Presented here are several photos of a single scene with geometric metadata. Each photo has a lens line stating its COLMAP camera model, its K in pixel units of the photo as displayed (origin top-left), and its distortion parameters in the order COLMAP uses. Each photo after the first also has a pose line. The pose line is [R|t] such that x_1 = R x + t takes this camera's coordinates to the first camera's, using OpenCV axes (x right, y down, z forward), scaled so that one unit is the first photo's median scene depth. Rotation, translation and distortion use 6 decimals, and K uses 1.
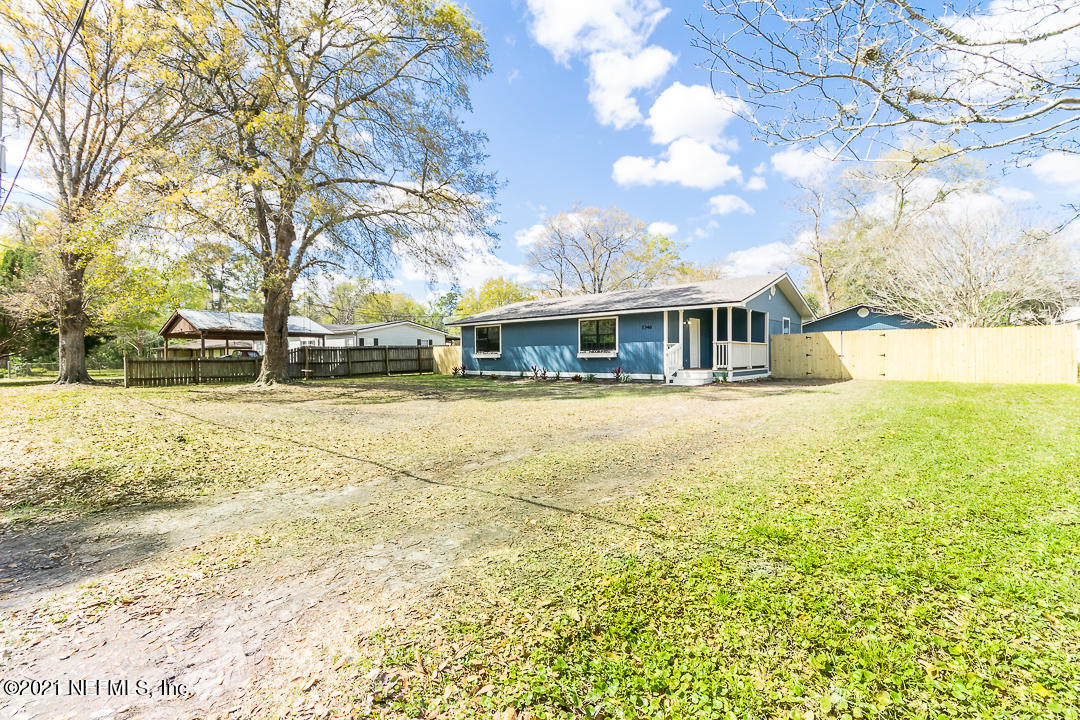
lens RADIAL K [[484.8, 0, 540.0], [0, 484.8, 360.0], [0, 0, 1]] dist [-0.002182, -0.000111]
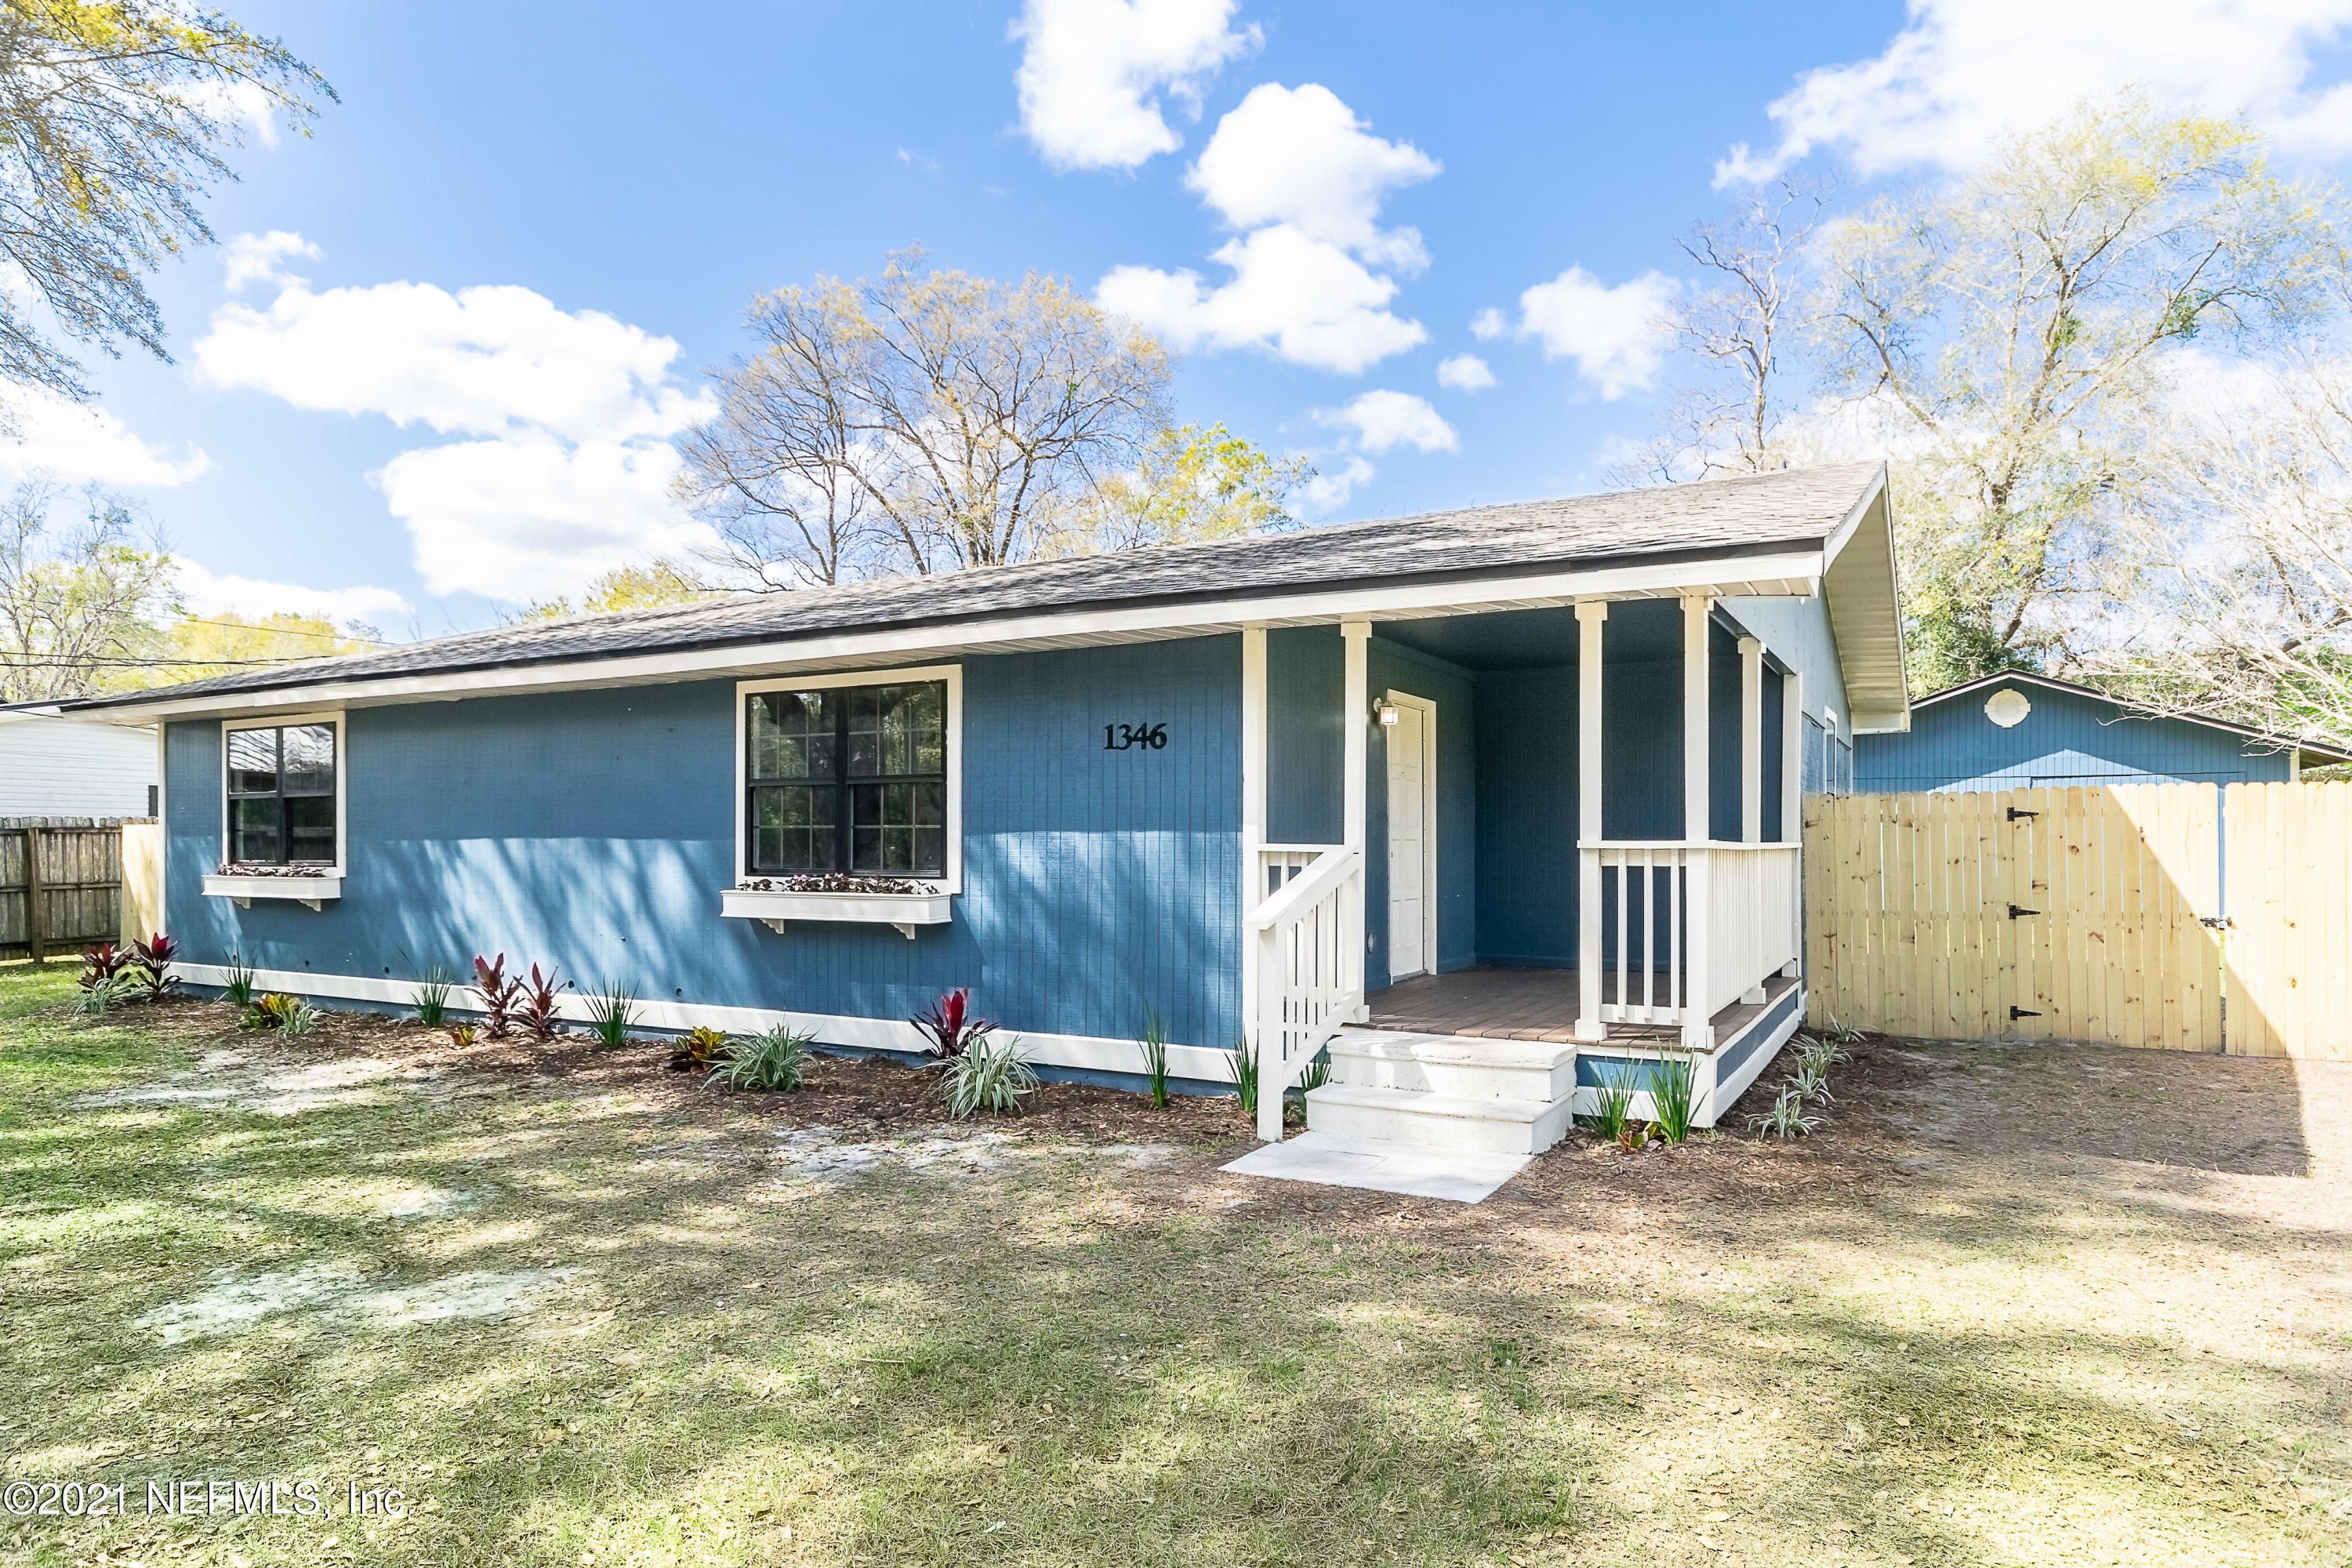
lens RADIAL K [[1422.7, 0, 1176.0], [0, 1422.7, 784.0], [0, 0, 1]] dist [0.000923, 0.000062]
pose [[0.976365, 0.016118, 0.215528, 0.125531], [-0.005843, 0.998819, -0.048229, -0.027792], [-0.216051, 0.045829, 0.975306, 0.511464]]
